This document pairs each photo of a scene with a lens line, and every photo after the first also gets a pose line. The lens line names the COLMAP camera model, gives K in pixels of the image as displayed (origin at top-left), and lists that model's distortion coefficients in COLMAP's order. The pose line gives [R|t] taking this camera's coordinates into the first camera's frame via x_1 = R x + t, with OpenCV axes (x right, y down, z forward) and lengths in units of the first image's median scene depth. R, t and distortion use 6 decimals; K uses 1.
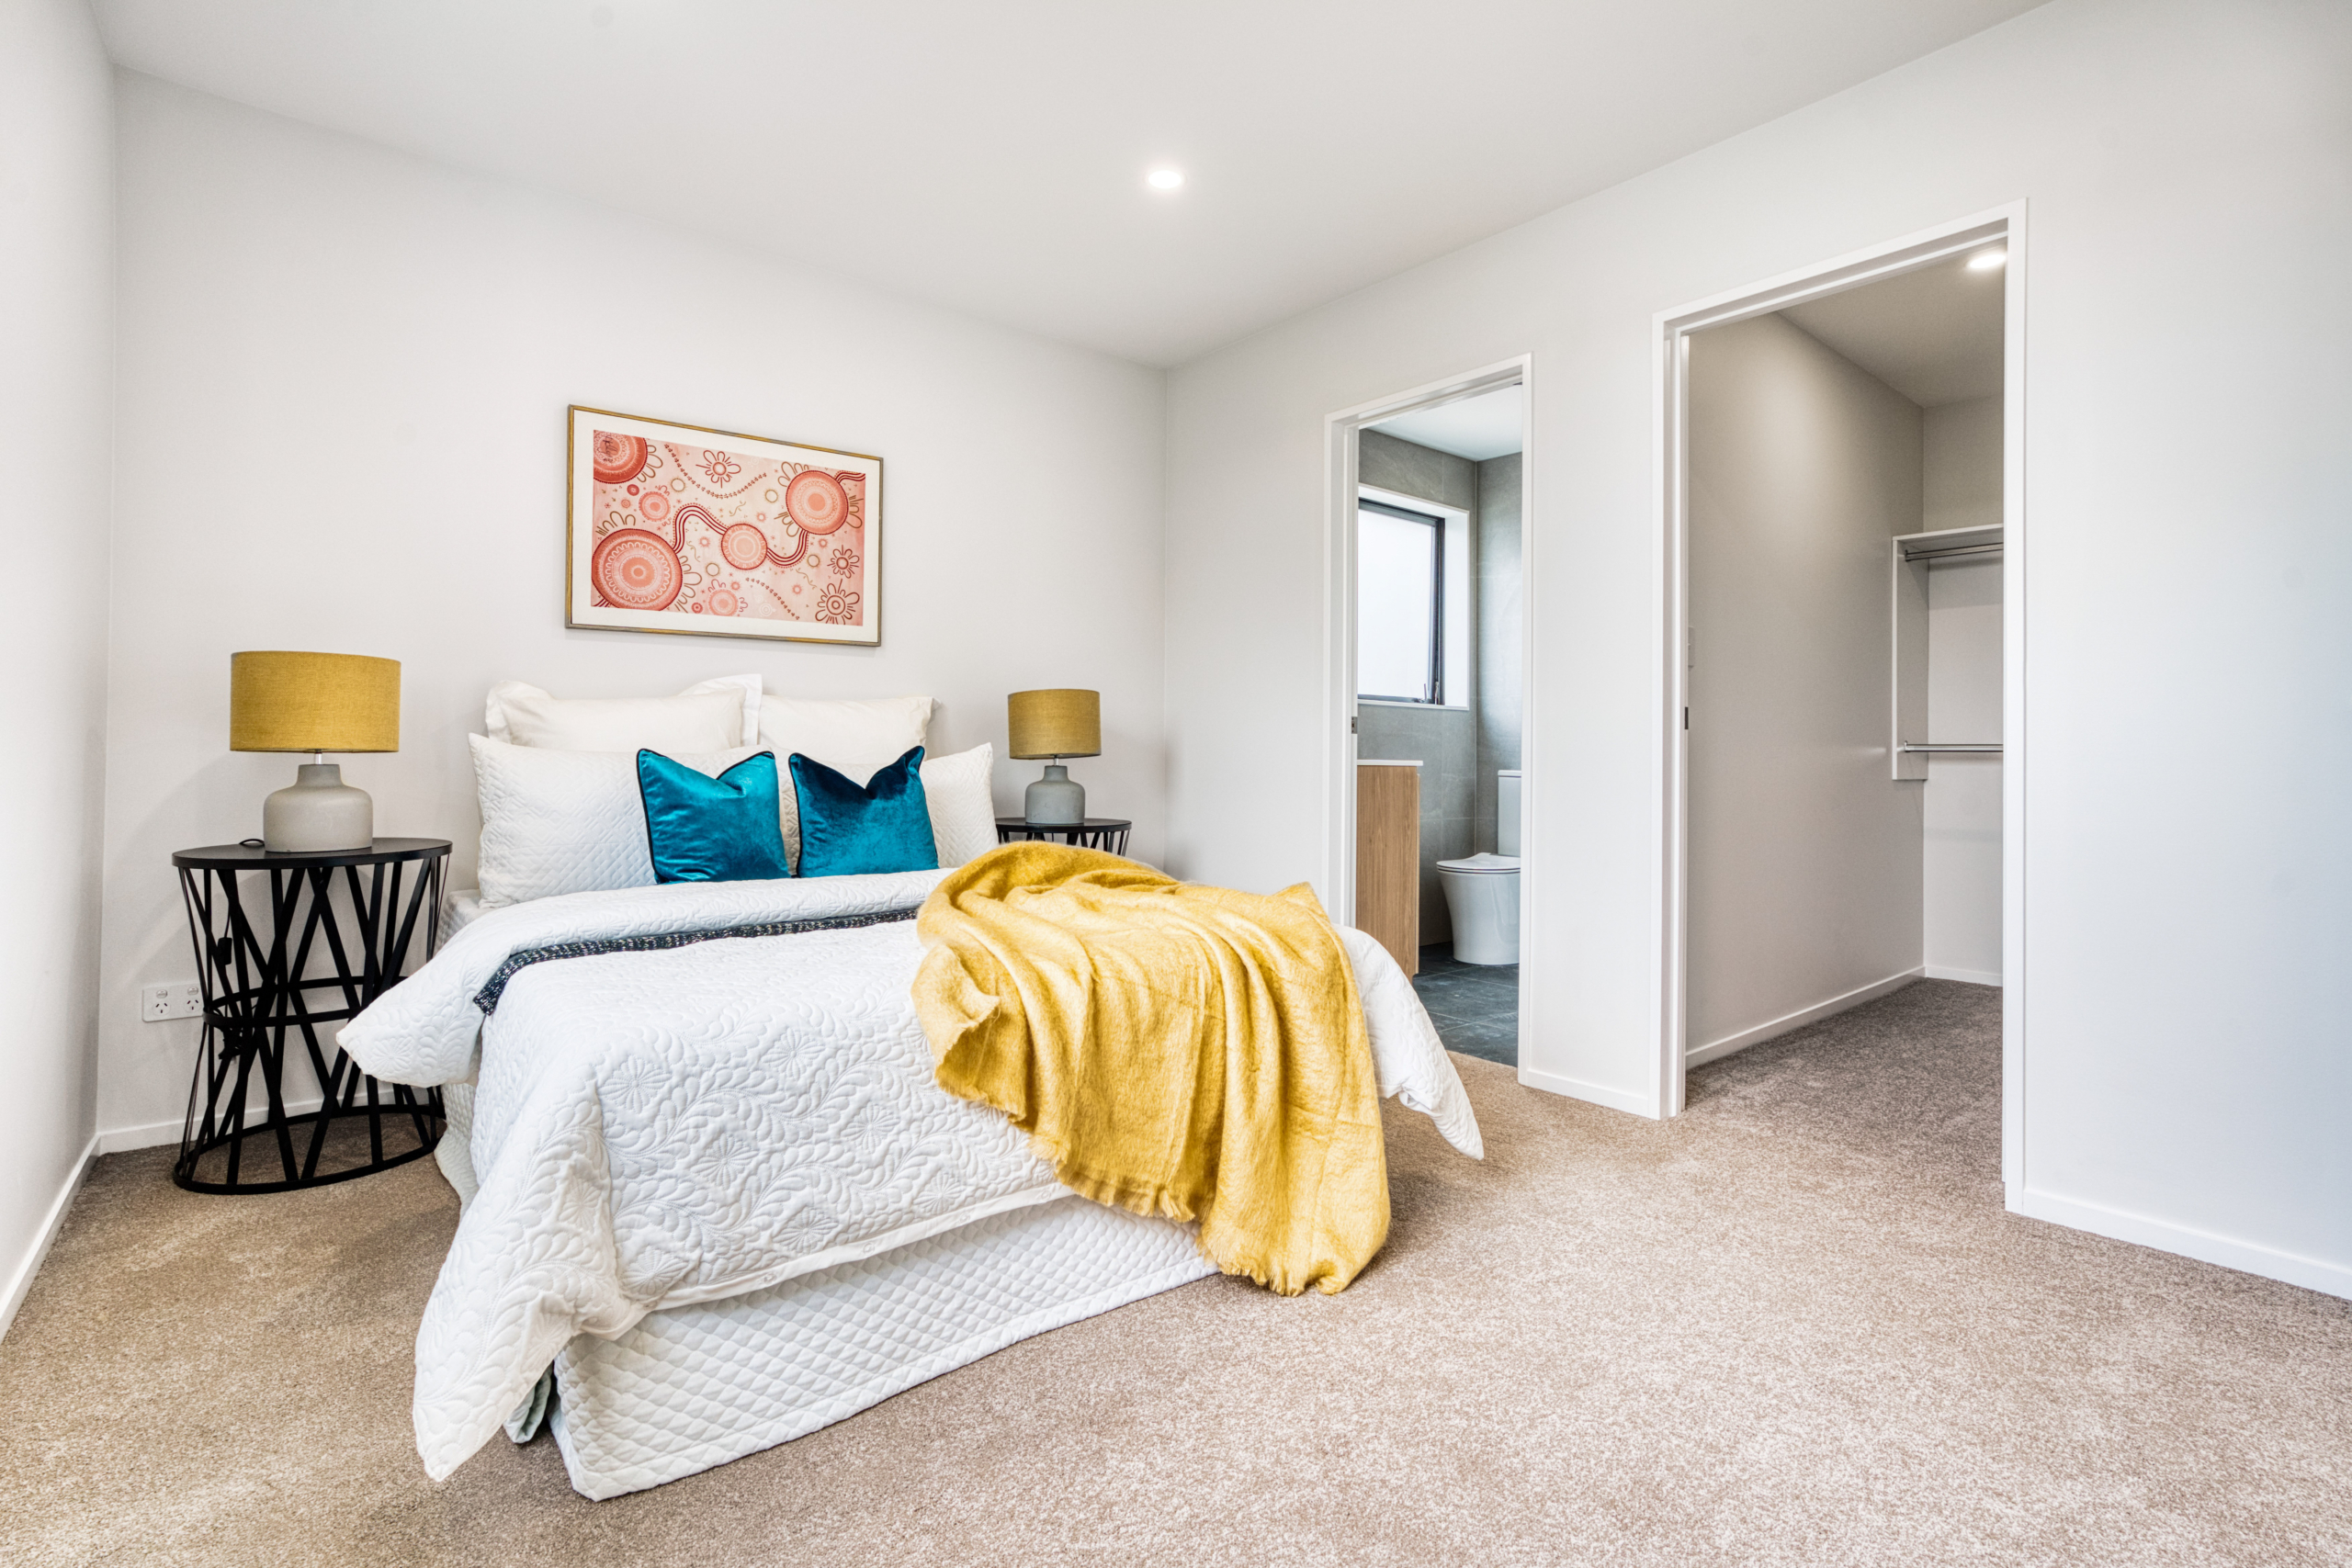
lens RADIAL K [[1078.8, 0, 1176.4], [0, 1078.8, 776.9], [0, 0, 1]] dist [-0.028266, -0.000208]
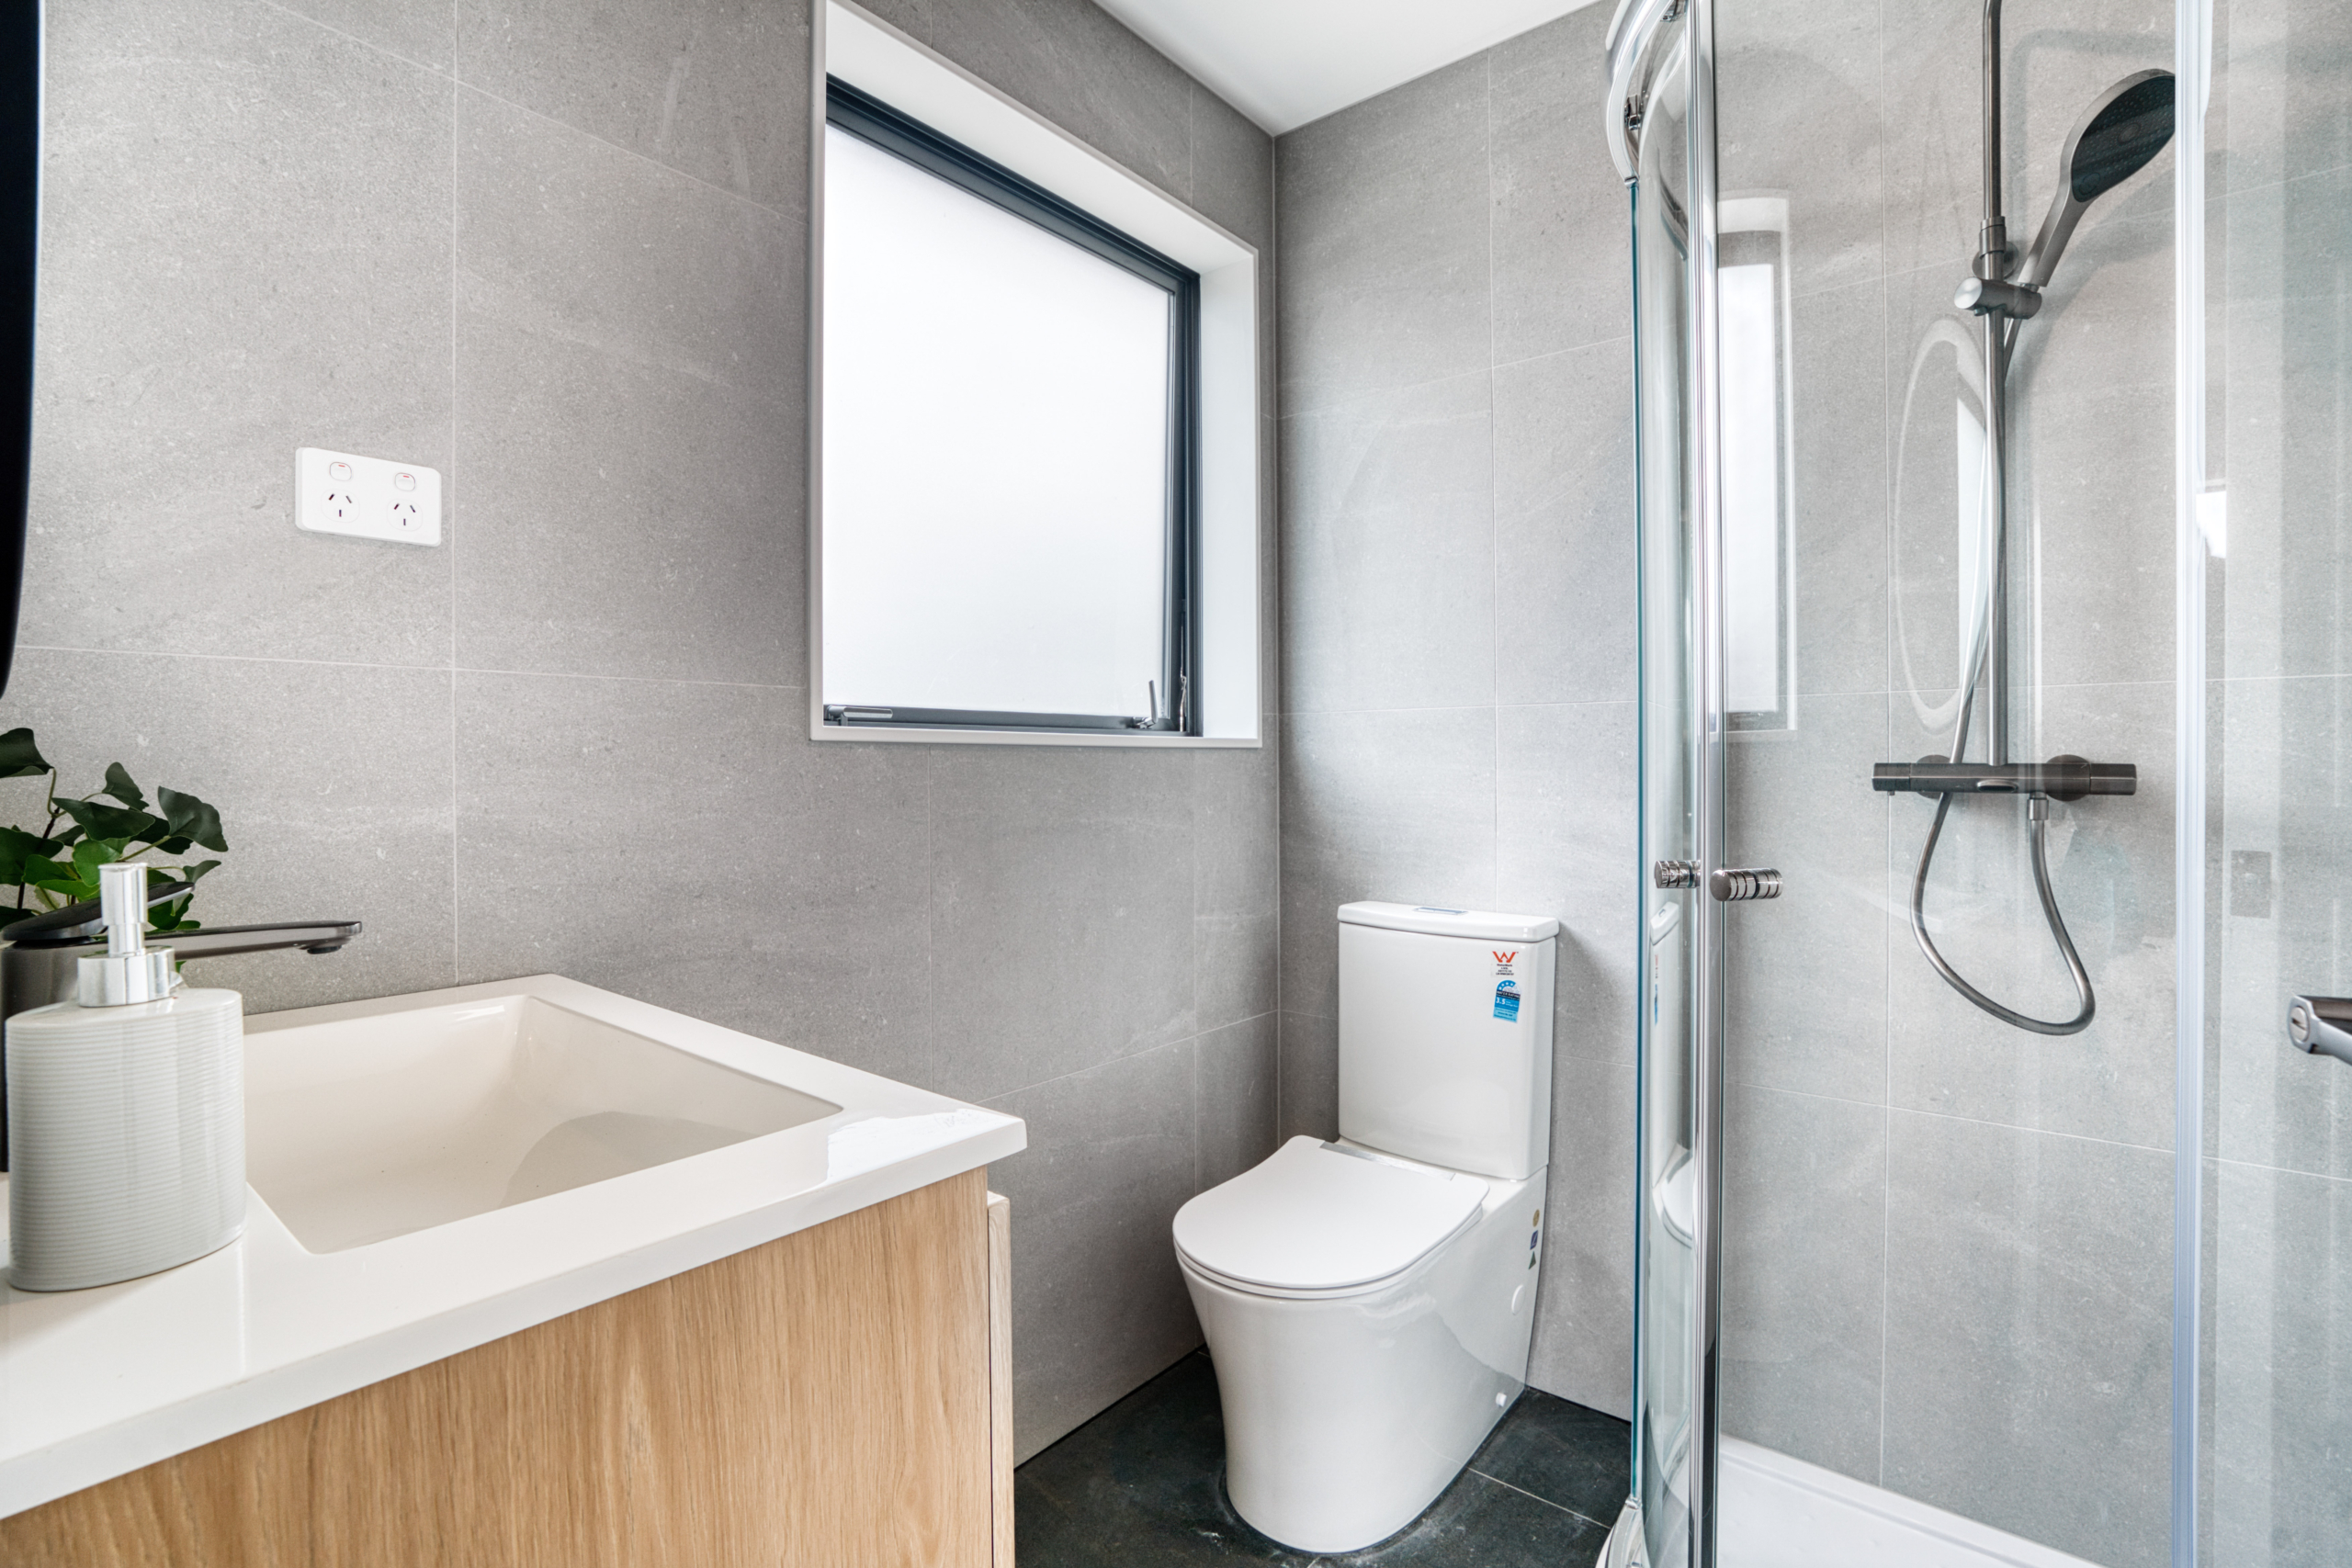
lens RADIAL K [[1078.8, 0, 1178.7], [0, 1078.8, 776.7], [0, 0, 1]] dist [-0.028266, -0.000208]
pose [[0.981207, -0.010086, 0.192694, 0.164016], [0.009305, 0.999944, 0.004955, -0.054137], [-0.192734, -0.003069, 0.981246, 0.611642]]
